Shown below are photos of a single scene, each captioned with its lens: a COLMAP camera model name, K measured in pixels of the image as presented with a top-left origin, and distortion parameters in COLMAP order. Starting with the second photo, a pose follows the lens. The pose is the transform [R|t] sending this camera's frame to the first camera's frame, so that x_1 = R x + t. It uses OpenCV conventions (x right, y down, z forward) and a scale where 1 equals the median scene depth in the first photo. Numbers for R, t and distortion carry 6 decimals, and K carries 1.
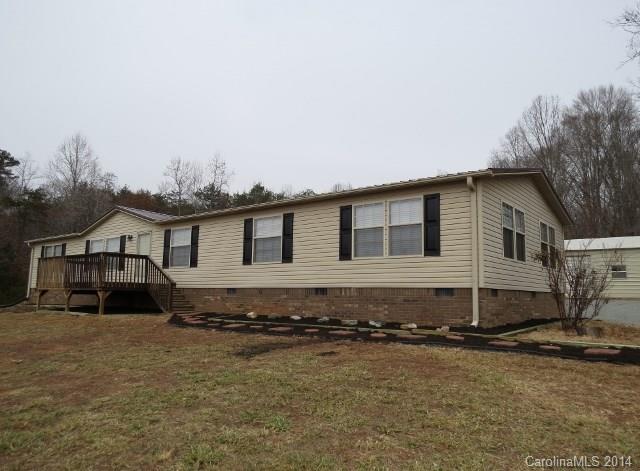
lens RADIAL K [[468.4, 0, 320.0], [0, 468.4, 235.5], [0, 0, 1]] dist [0.002952, -0.000199]
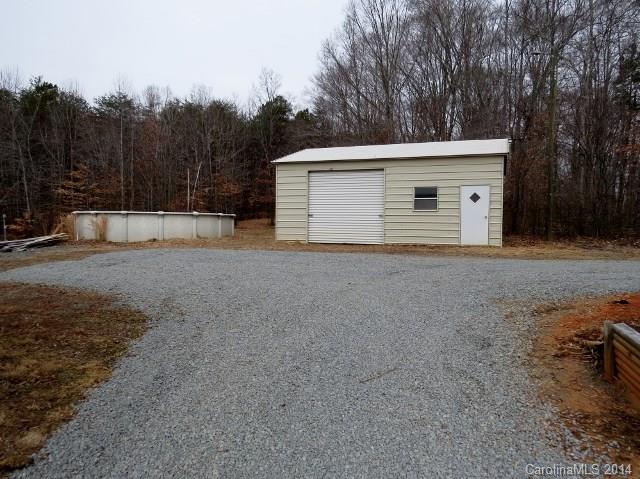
lens RADIAL K [[459.0, 0, 320.0], [0, 459.0, 239.5], [0, 0, 1]] dist [-0.007822, 0.001106]
pose [[0.969683, -0.014234, 0.243950, 0.494179], [-0.025969, 0.986647, 0.160792, 0.052844], [-0.242981, -0.162253, 0.956365, 0.645464]]
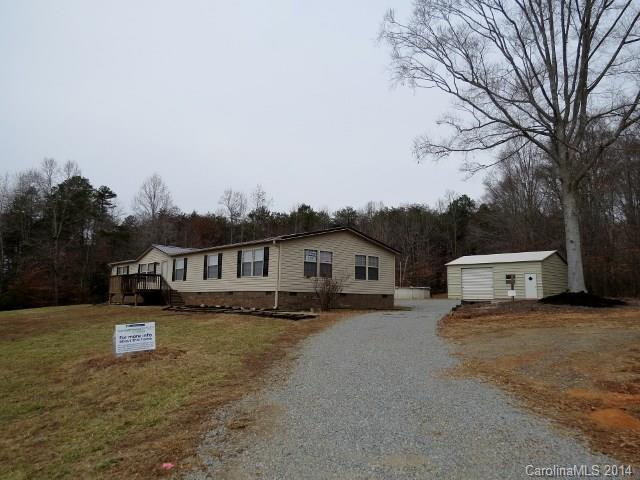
lens RADIAL K [[459.0, 0, 320.0], [0, 459.0, 240.0], [0, 0, 1]] dist [-0.007822, 0.001106]
pose [[0.985650, -0.023343, -0.167178, 0.417241], [0.022519, 0.999723, -0.006827, -0.050672], [0.167291, 0.002964, 0.985903, -0.509832]]
